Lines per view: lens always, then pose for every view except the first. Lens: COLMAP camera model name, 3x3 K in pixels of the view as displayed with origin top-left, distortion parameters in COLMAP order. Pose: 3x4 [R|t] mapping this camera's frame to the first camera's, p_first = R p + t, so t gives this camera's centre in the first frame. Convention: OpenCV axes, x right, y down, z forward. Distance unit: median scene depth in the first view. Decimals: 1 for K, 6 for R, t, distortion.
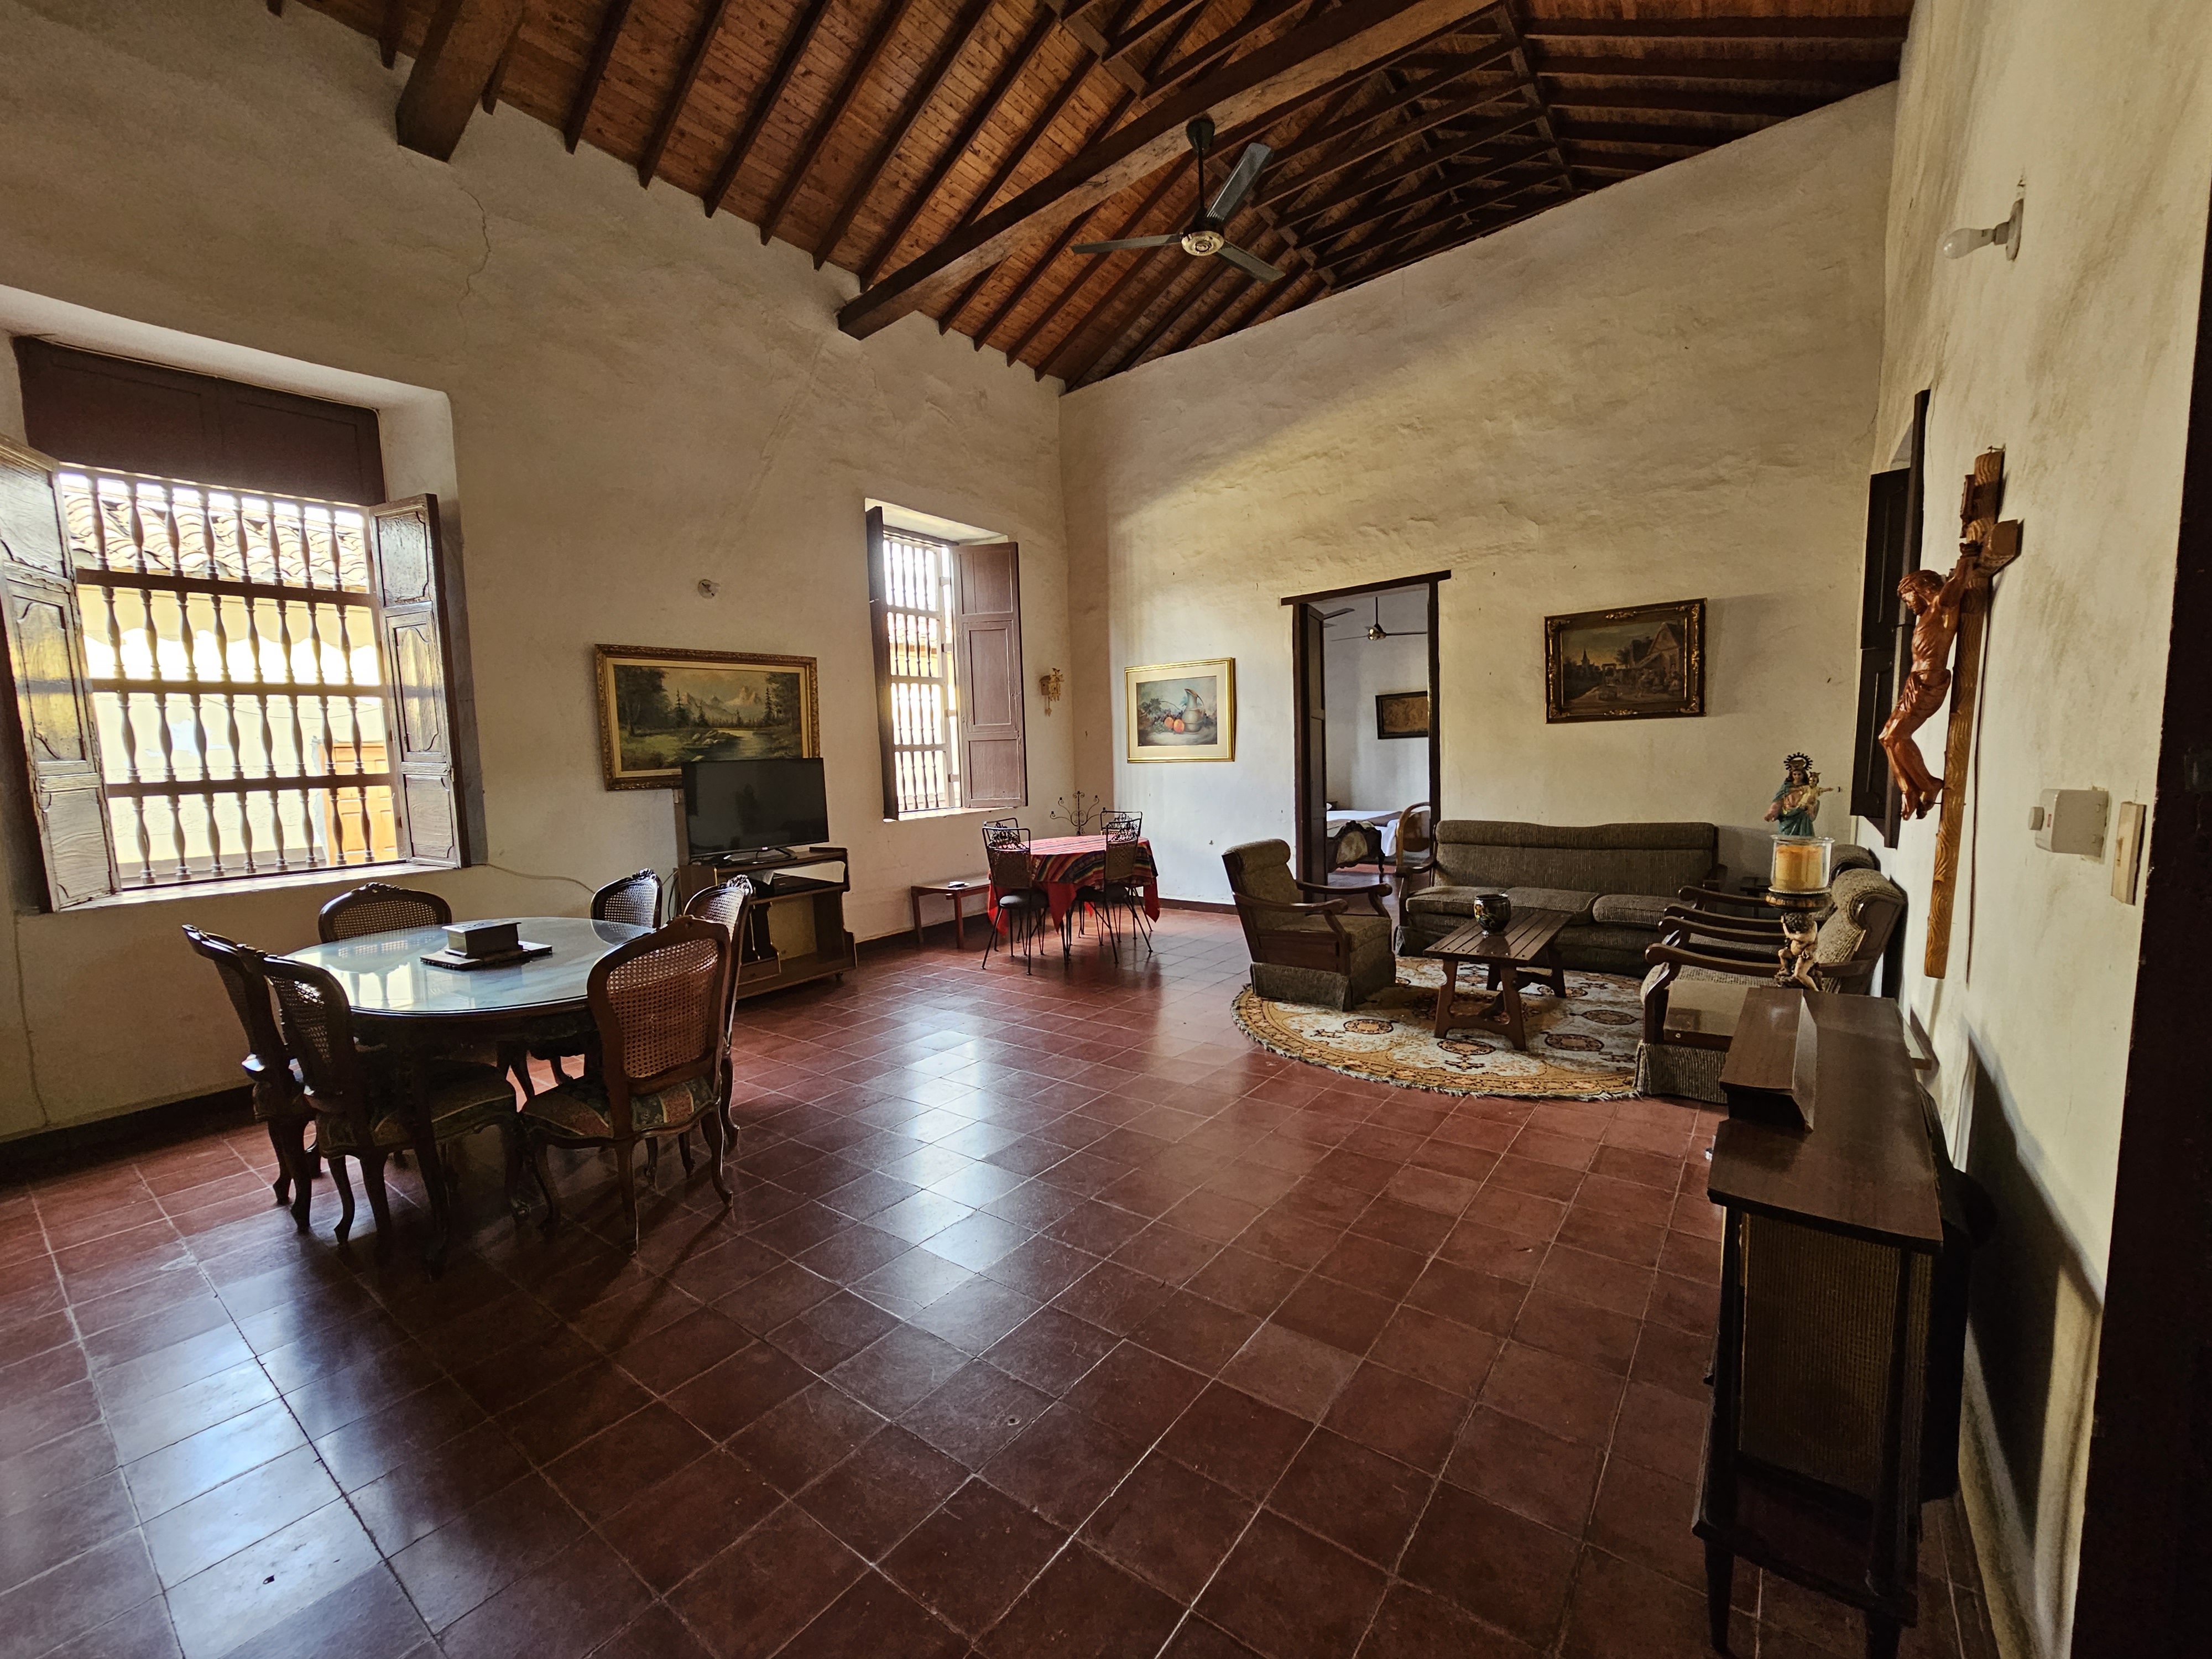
lens RADIAL K [[902.2, 0, 1109.1], [0, 902.2, 835.6], [0, 0, 1]] dist [-0.001947, 0.000268]
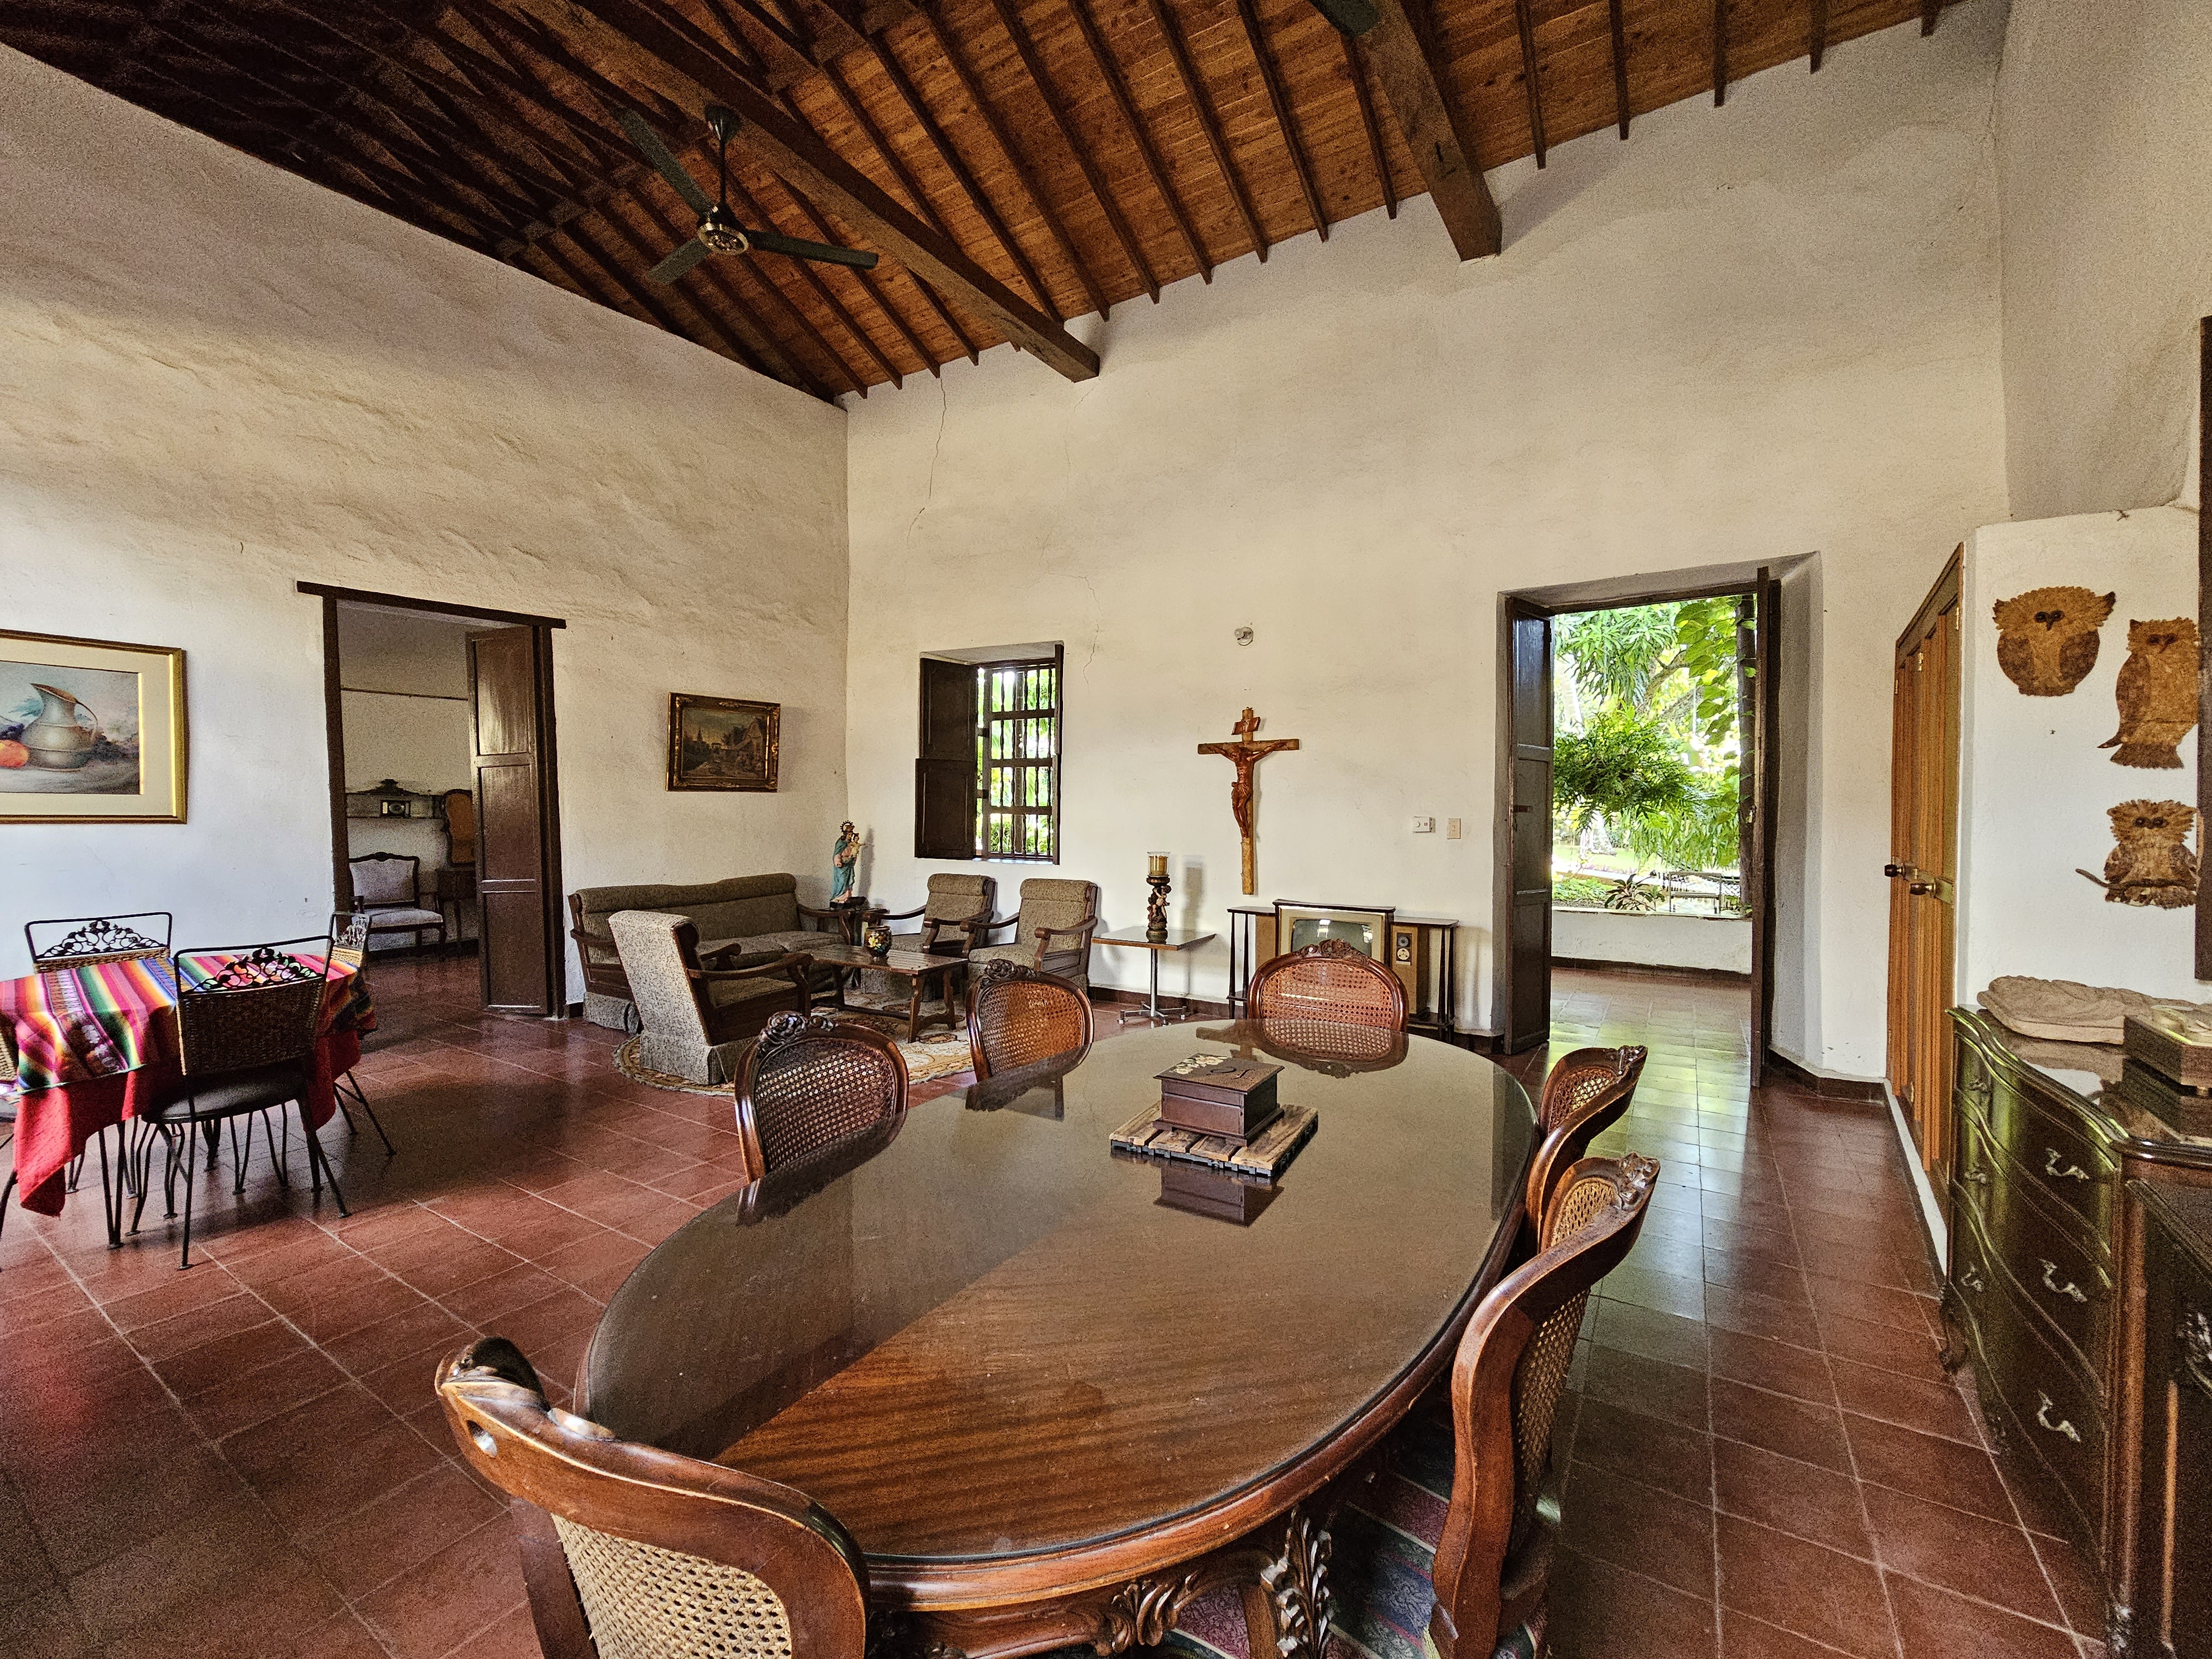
lens RADIAL K [[902.2, 0, 1110.3], [0, 902.2, 835.1], [0, 0, 1]] dist [-0.001947, 0.000268]
pose [[-0.070717, 0.011377, 0.997432, -0.613020], [0.101407, 0.994836, -0.004158, -0.014838], [-0.992328, 0.100853, -0.071505, 0.561964]]
